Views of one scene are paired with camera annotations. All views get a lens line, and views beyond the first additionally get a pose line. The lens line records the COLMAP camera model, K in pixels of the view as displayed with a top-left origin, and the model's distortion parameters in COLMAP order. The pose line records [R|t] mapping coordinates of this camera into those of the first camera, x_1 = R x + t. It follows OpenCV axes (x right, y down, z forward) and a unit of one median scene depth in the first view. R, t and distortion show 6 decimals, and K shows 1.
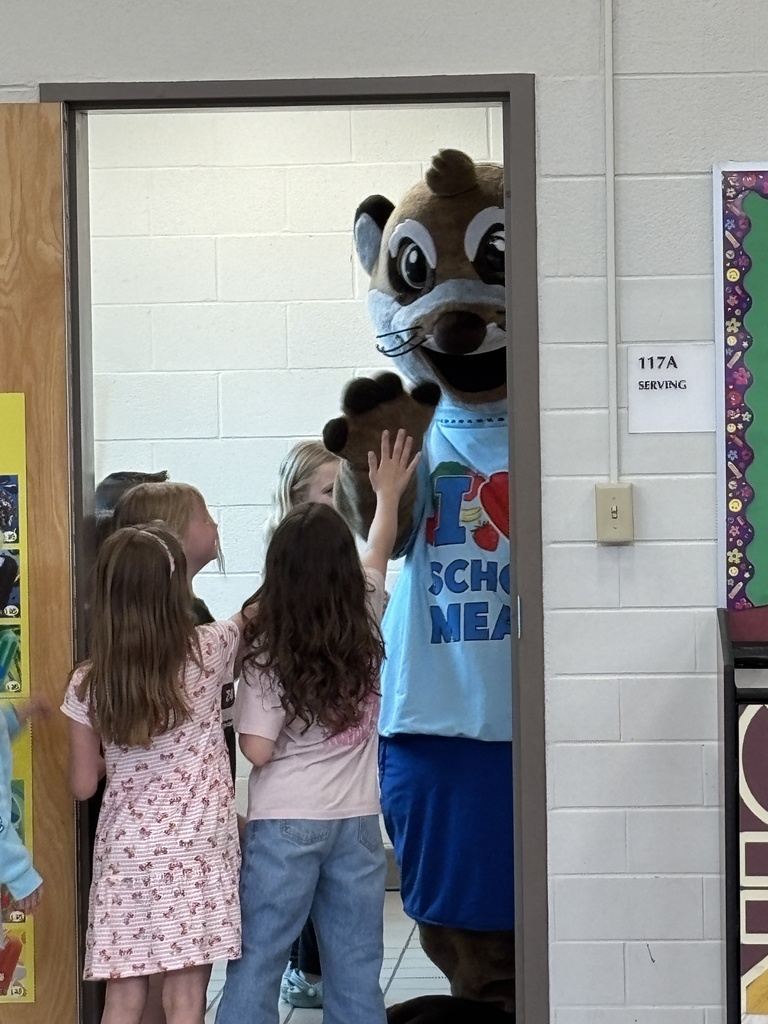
lens RADIAL K [[4874.8, 0, 383.8], [0, 4874.8, 512.3], [0, 0, 1]] dist [0.395084, 0.000000]
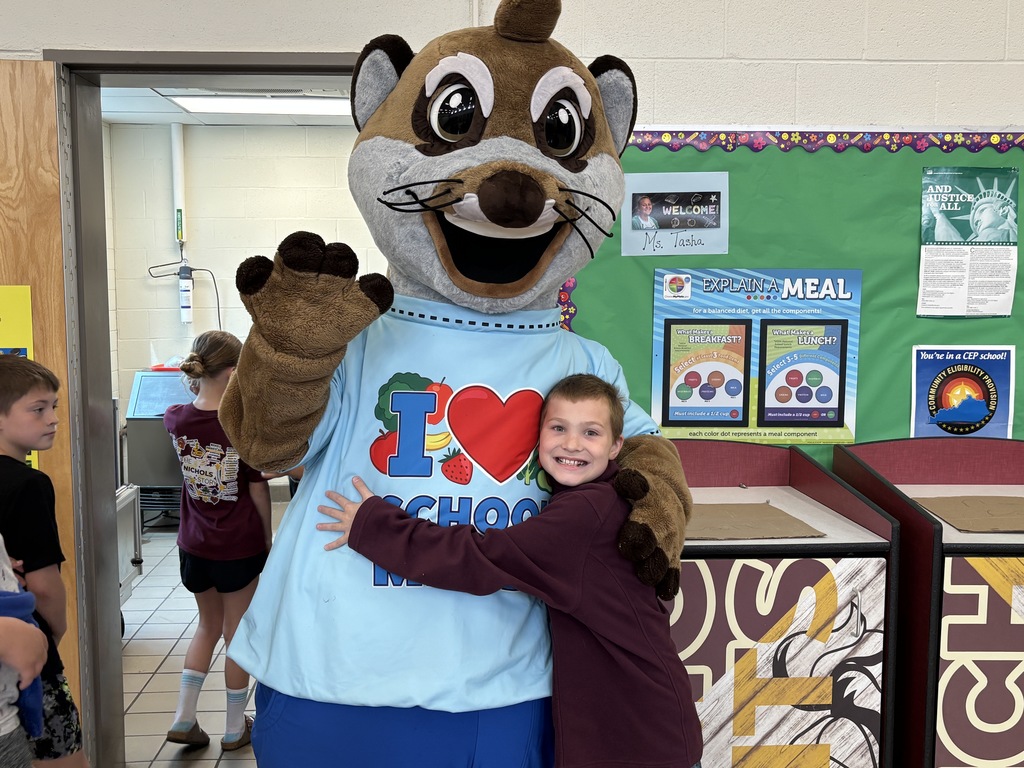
lens RADIAL K [[1088.6, 0, 513.8], [0, 1088.6, 384.5], [0, 0, 1]] dist [0.055546, 0.000000]
pose [[0.980704, -0.004331, 0.195451, -0.004263], [-0.007241, 0.998264, 0.058450, -0.016149], [-0.195365, -0.058737, 0.978970, 0.684602]]
